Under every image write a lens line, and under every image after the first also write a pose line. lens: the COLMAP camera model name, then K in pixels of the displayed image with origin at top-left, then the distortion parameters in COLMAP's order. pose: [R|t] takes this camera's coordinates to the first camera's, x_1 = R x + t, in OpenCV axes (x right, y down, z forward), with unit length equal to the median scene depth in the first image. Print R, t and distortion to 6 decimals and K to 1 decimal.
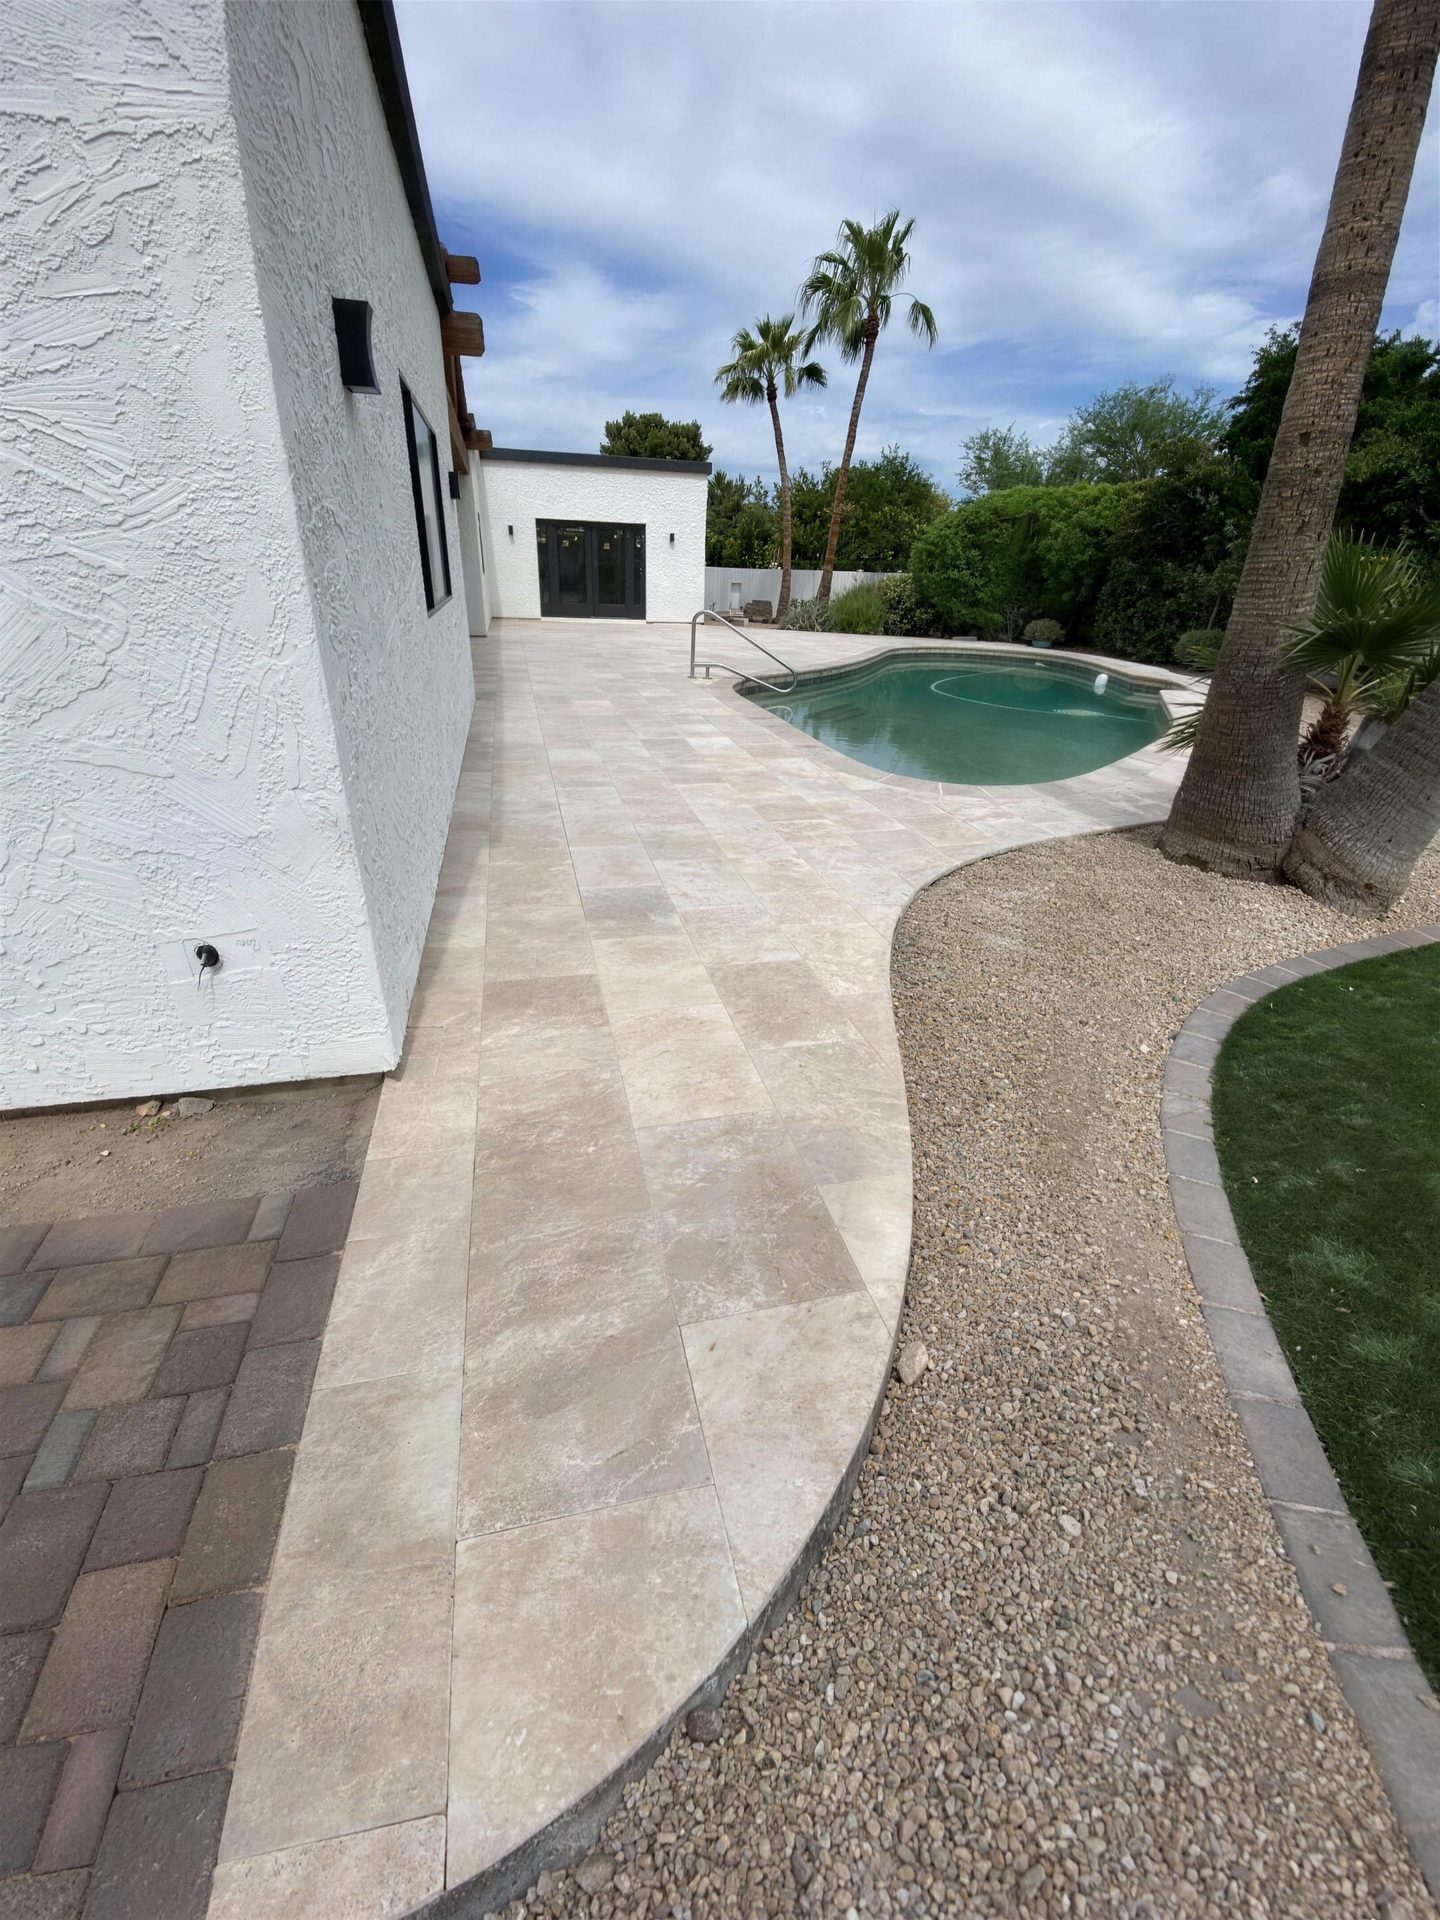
lens RADIAL K [[779.3, 0, 720.0], [0, 779.3, 960.0], [0, 0, 1]] dist [0.001570, -0.000369]
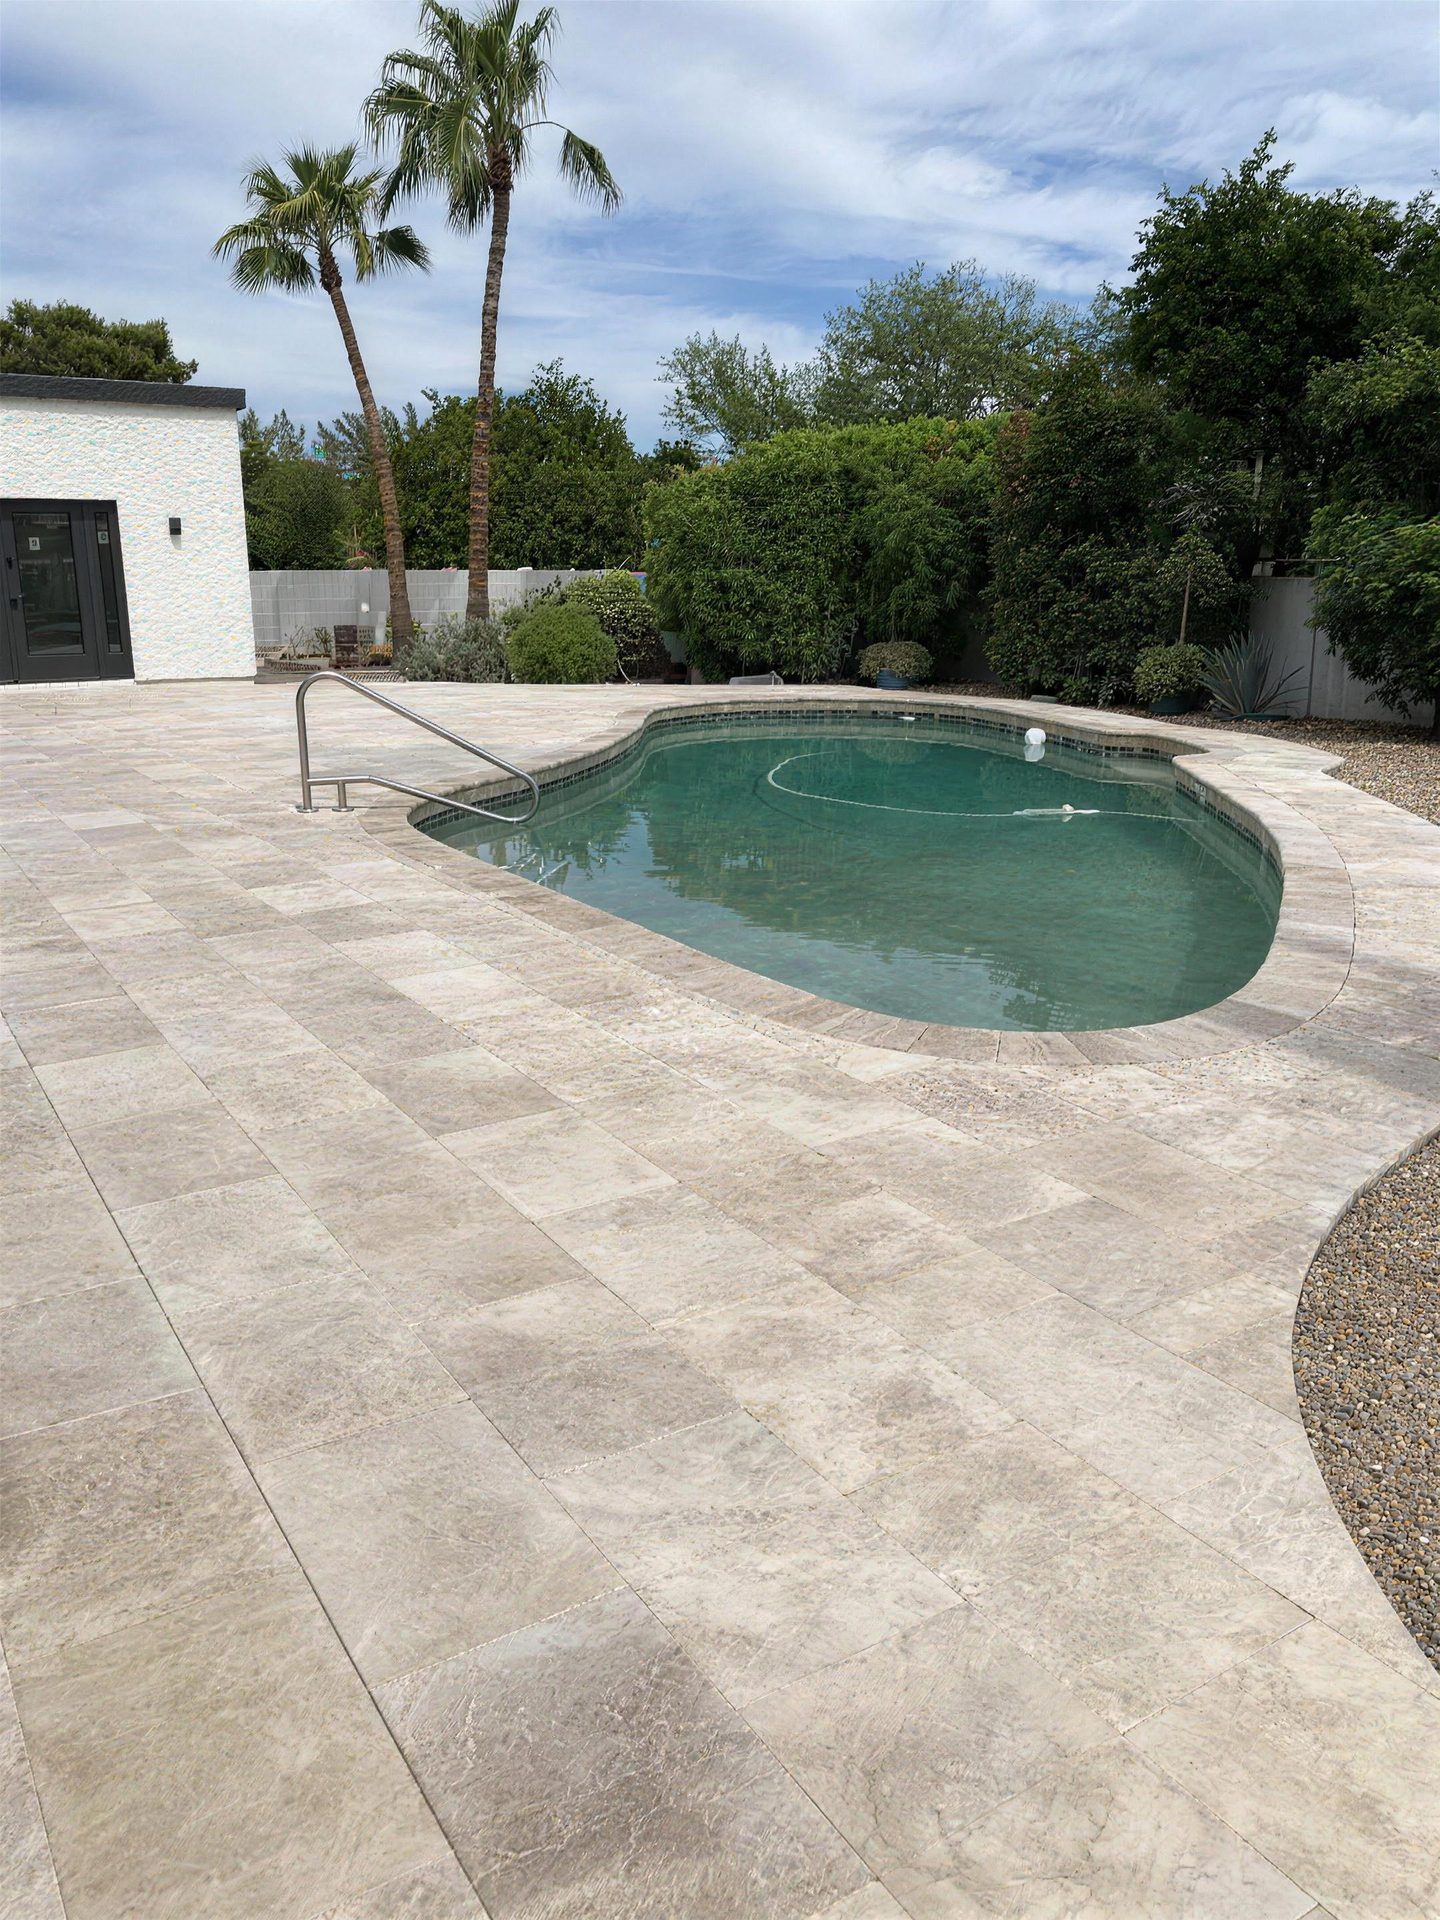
lens RADIAL K [[1394.9, 0, 720.0], [0, 1394.9, 960.0], [0, 0, 1]] dist [0.026822, 0.003268]
pose [[0.942615, -0.125106, 0.309557, -0.045410], [0.179345, 0.971755, -0.153385, -0.062065], [-0.281624, 0.200101, 0.938428, 0.098762]]
